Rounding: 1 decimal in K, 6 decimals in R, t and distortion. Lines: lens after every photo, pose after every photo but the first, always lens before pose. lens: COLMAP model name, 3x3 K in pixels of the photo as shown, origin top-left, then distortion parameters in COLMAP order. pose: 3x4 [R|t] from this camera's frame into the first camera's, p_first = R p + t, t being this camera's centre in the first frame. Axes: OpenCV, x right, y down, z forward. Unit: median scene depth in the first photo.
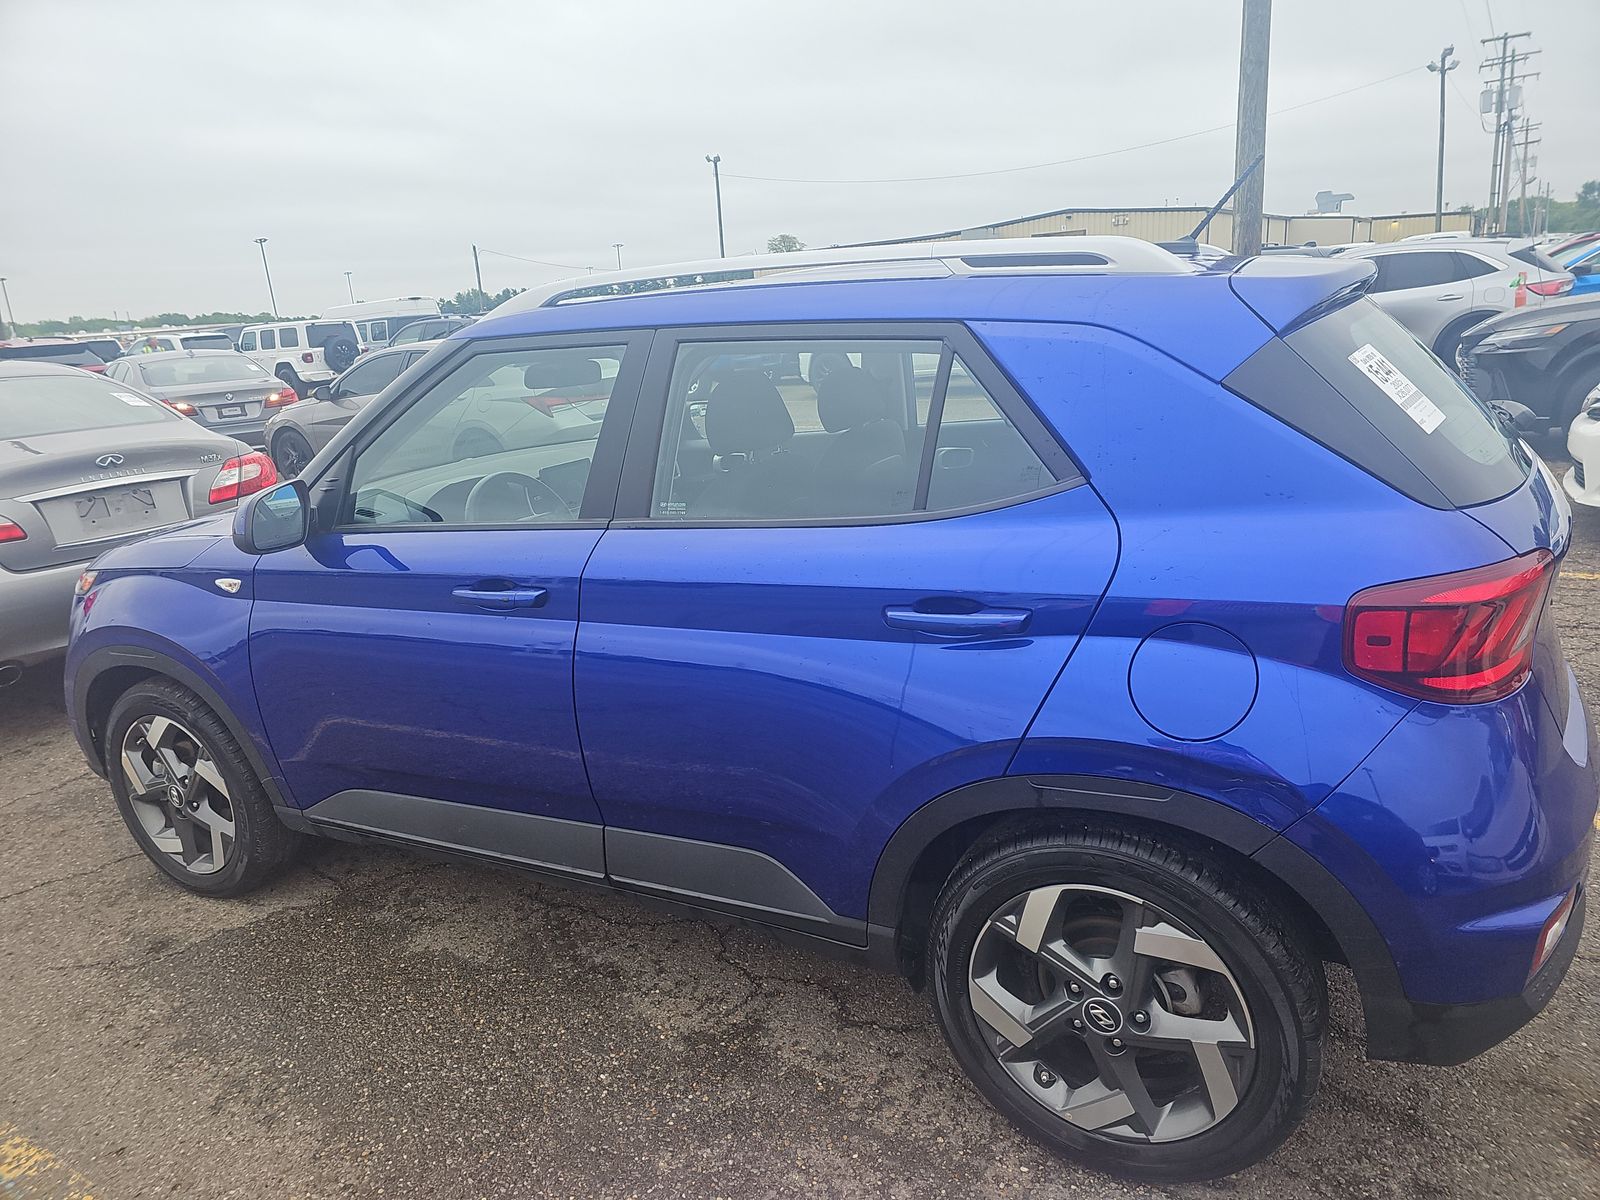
lens RADIAL K [[1034.4, 0, 807.7], [0, 1034.4, 589.2], [0, 0, 1]] dist [0.004384, -0.015273]
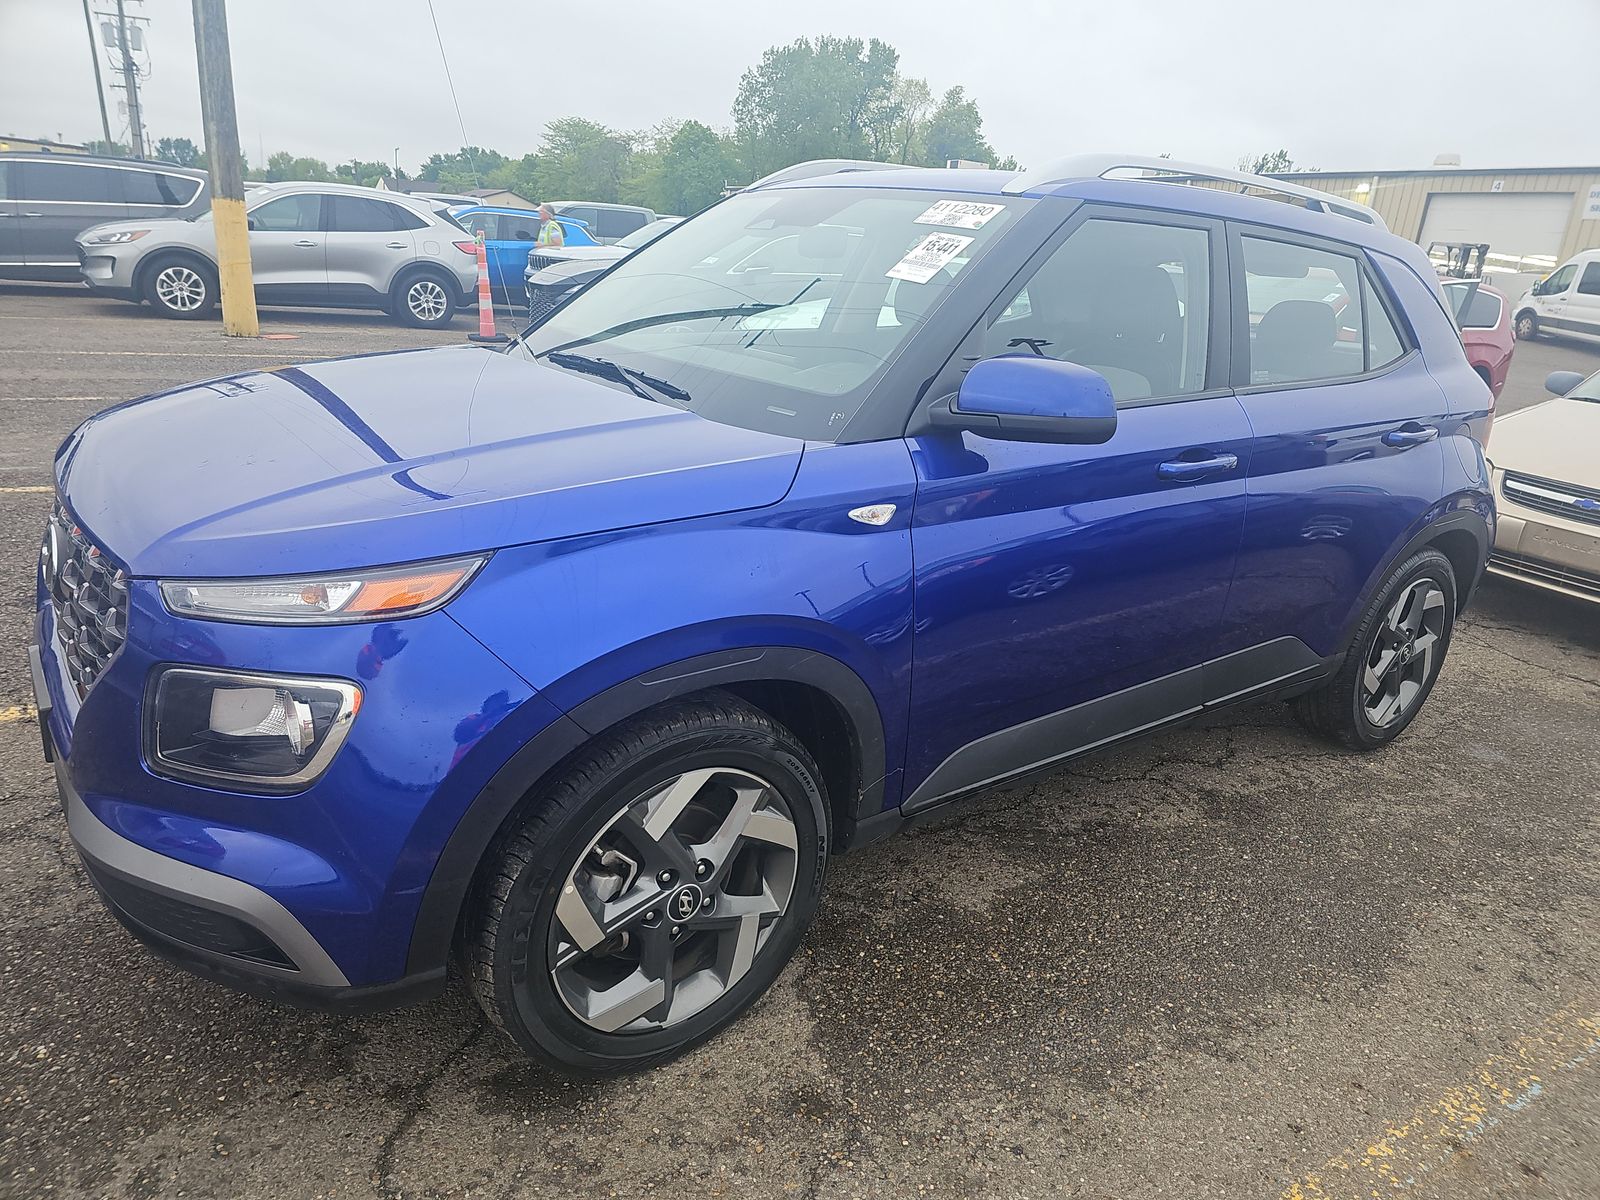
lens RADIAL K [[1034.4, 0, 810.6], [0, 1034.4, 604.0], [0, 0, 1]] dist [0.004384, -0.015273]
pose [[0.456217, -0.192402, 0.868820, -1.248236], [0.139371, 0.979746, 0.143783, -0.053120], [-0.878887, 0.055492, 0.473792, 0.756764]]
